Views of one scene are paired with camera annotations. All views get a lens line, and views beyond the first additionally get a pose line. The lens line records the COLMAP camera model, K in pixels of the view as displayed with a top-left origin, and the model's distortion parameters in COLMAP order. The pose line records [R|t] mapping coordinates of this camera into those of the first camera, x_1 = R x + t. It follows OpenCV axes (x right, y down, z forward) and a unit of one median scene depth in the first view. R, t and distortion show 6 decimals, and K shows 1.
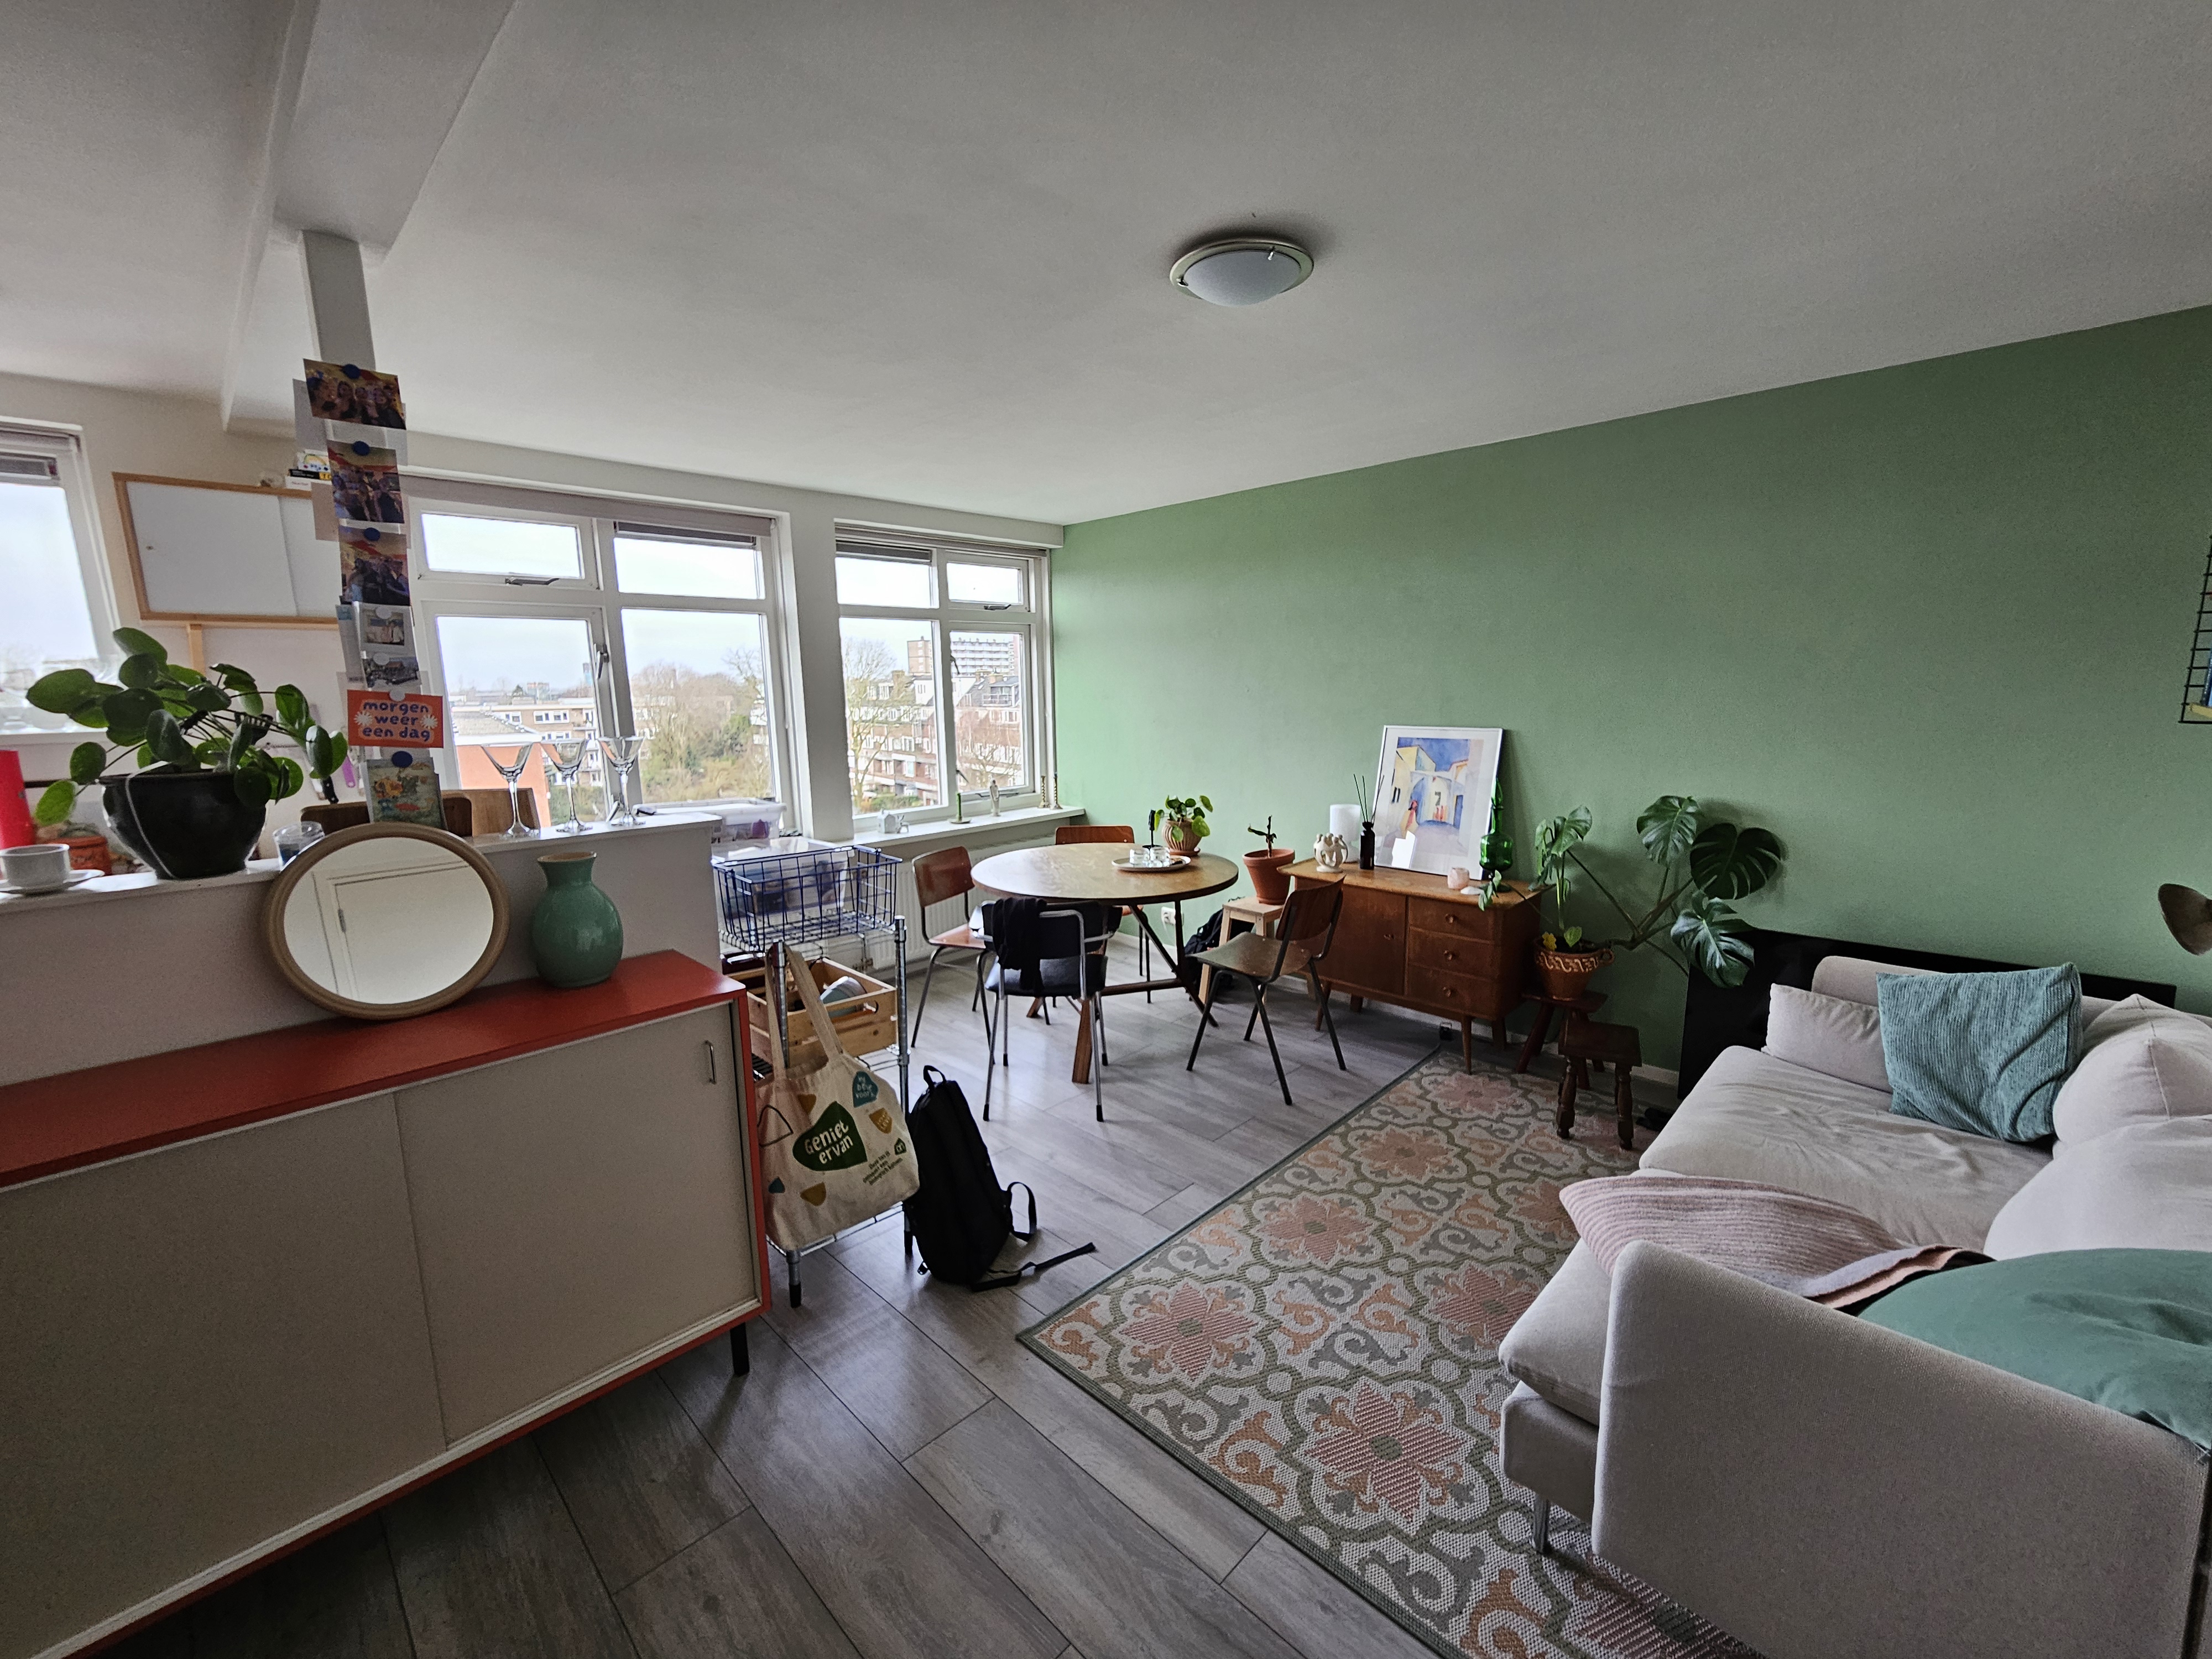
lens RADIAL K [[913.6, 0, 1103.2], [0, 913.6, 833.7], [0, 0, 1]] dist [-0.001068, -0.000191]
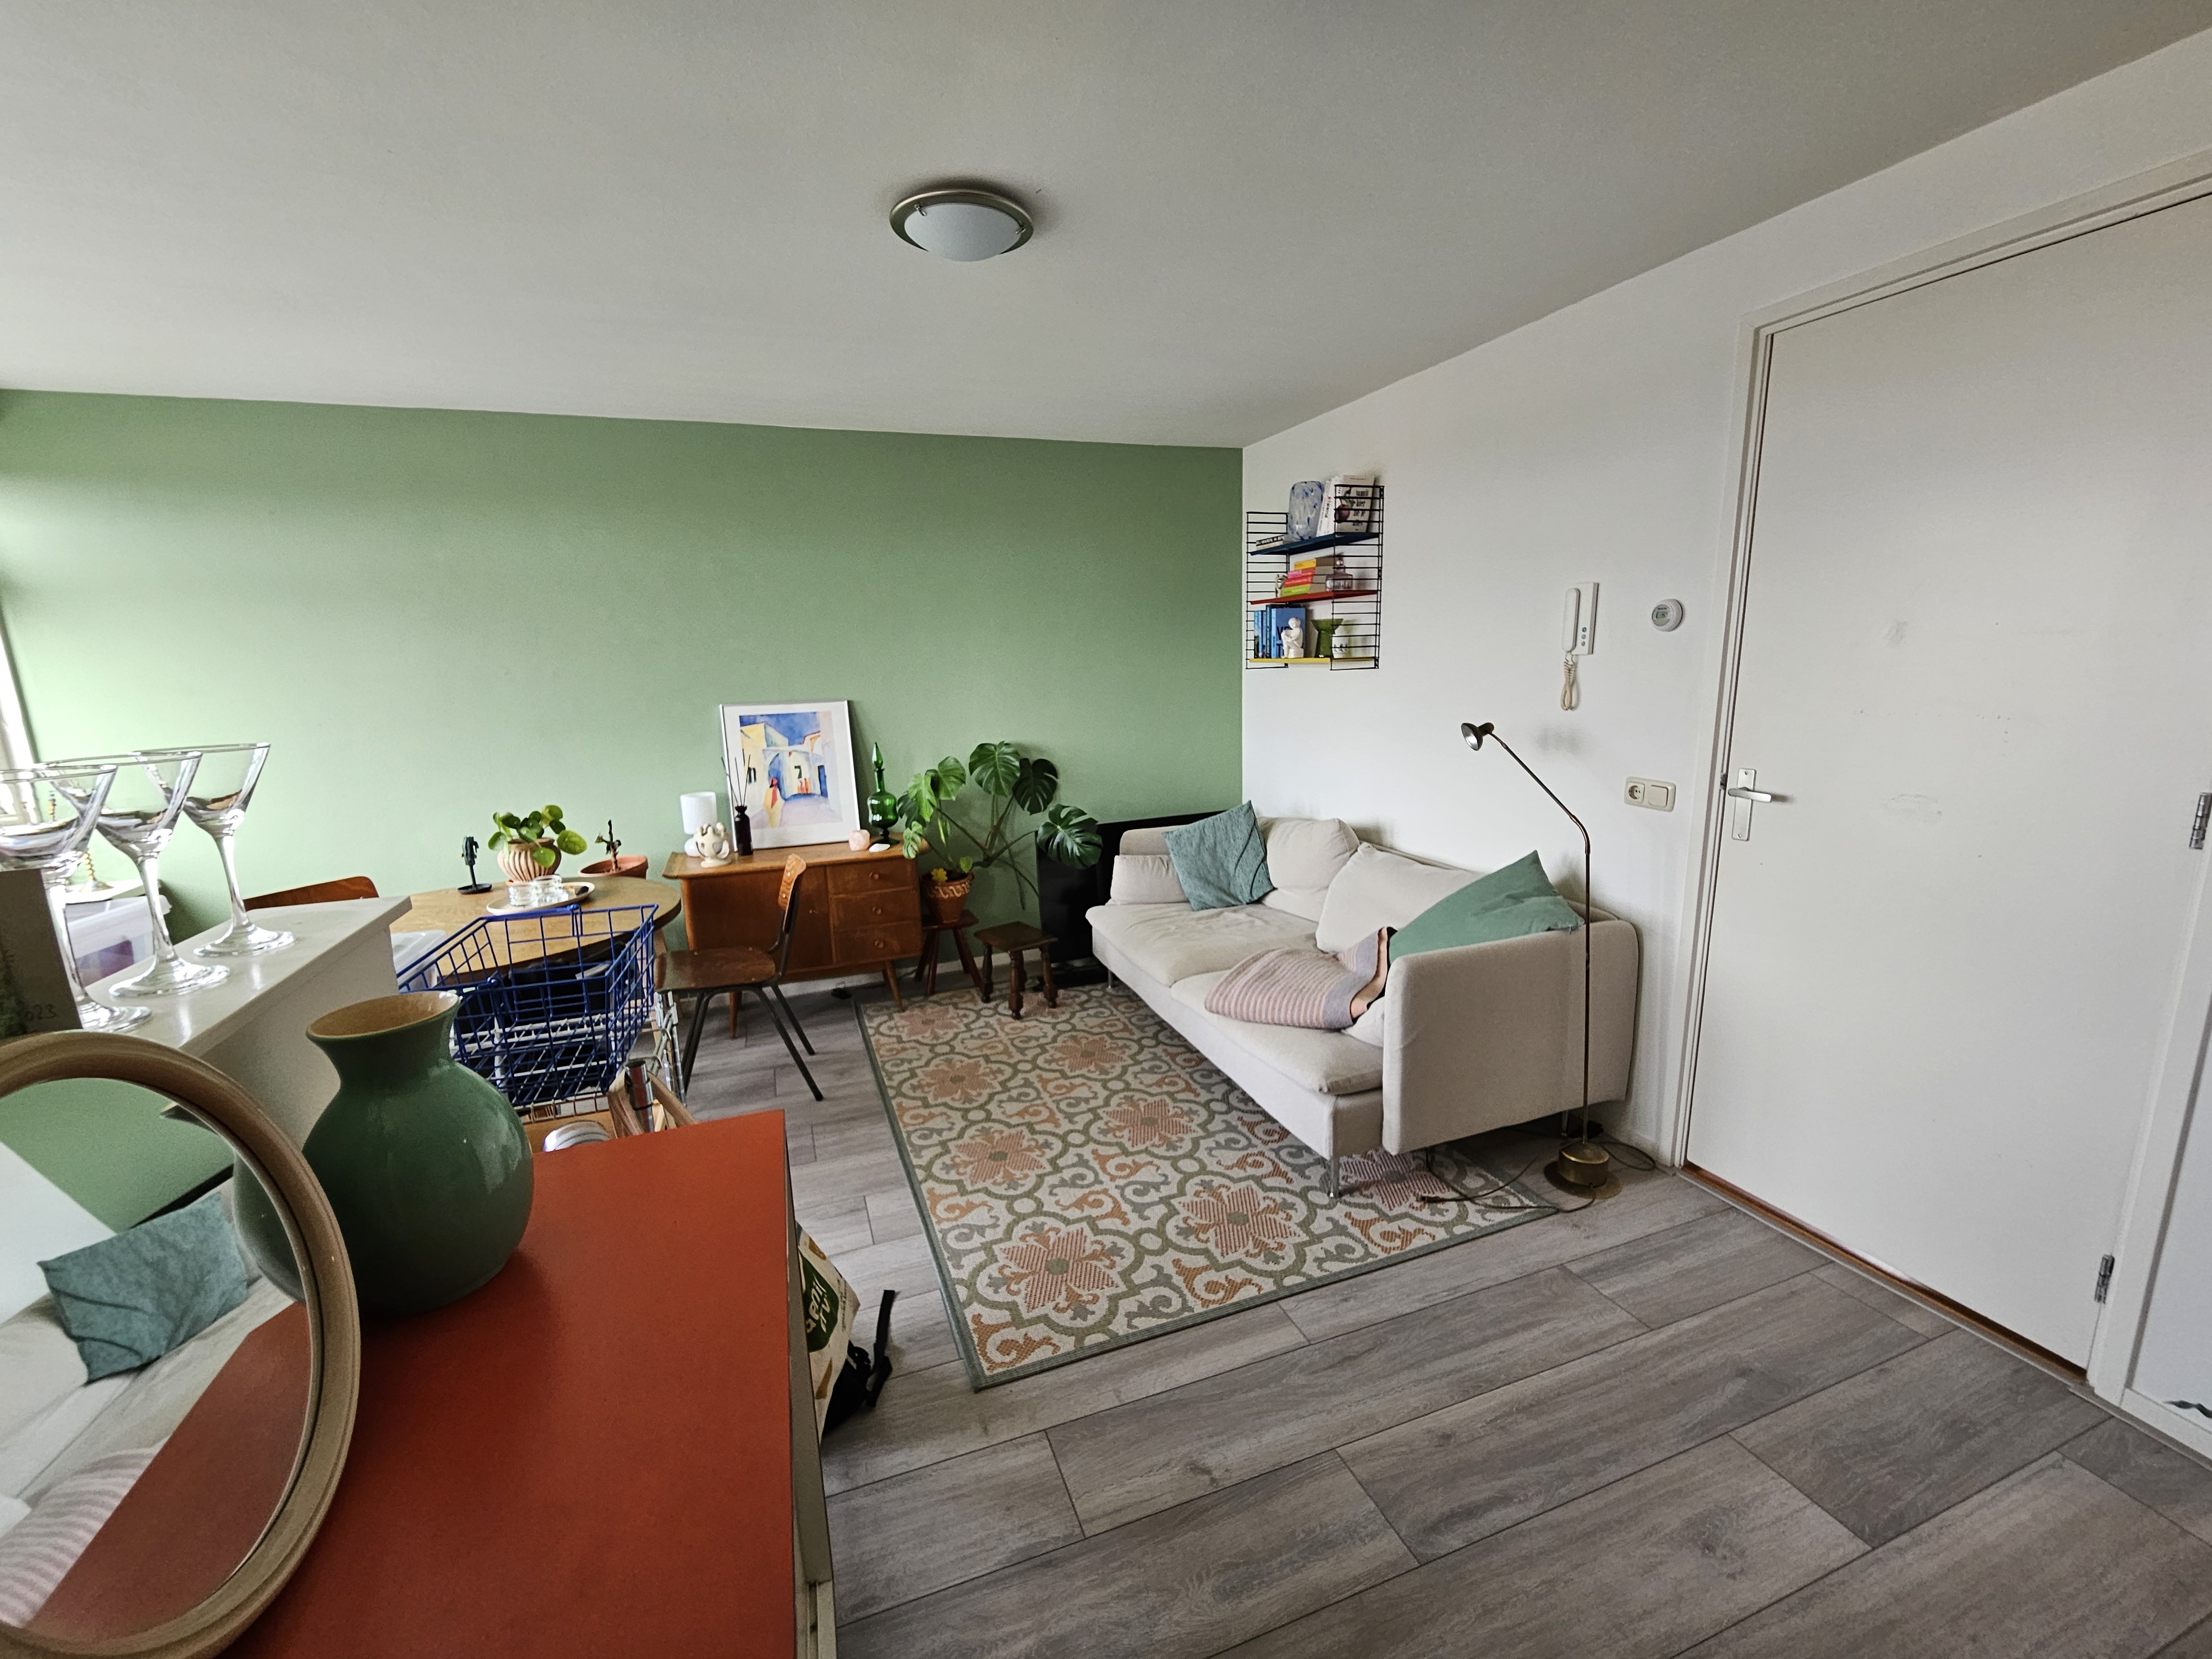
lens RADIAL K [[913.6, 0, 1103.2], [0, 913.6, 833.7], [0, 0, 1]] dist [-0.001068, -0.000191]
pose [[0.424881, -0.170187, 0.889108, -0.496508], [0.169699, 0.979731, 0.106439, -0.026427], [-0.889201, 0.105657, 0.445150, 0.307987]]
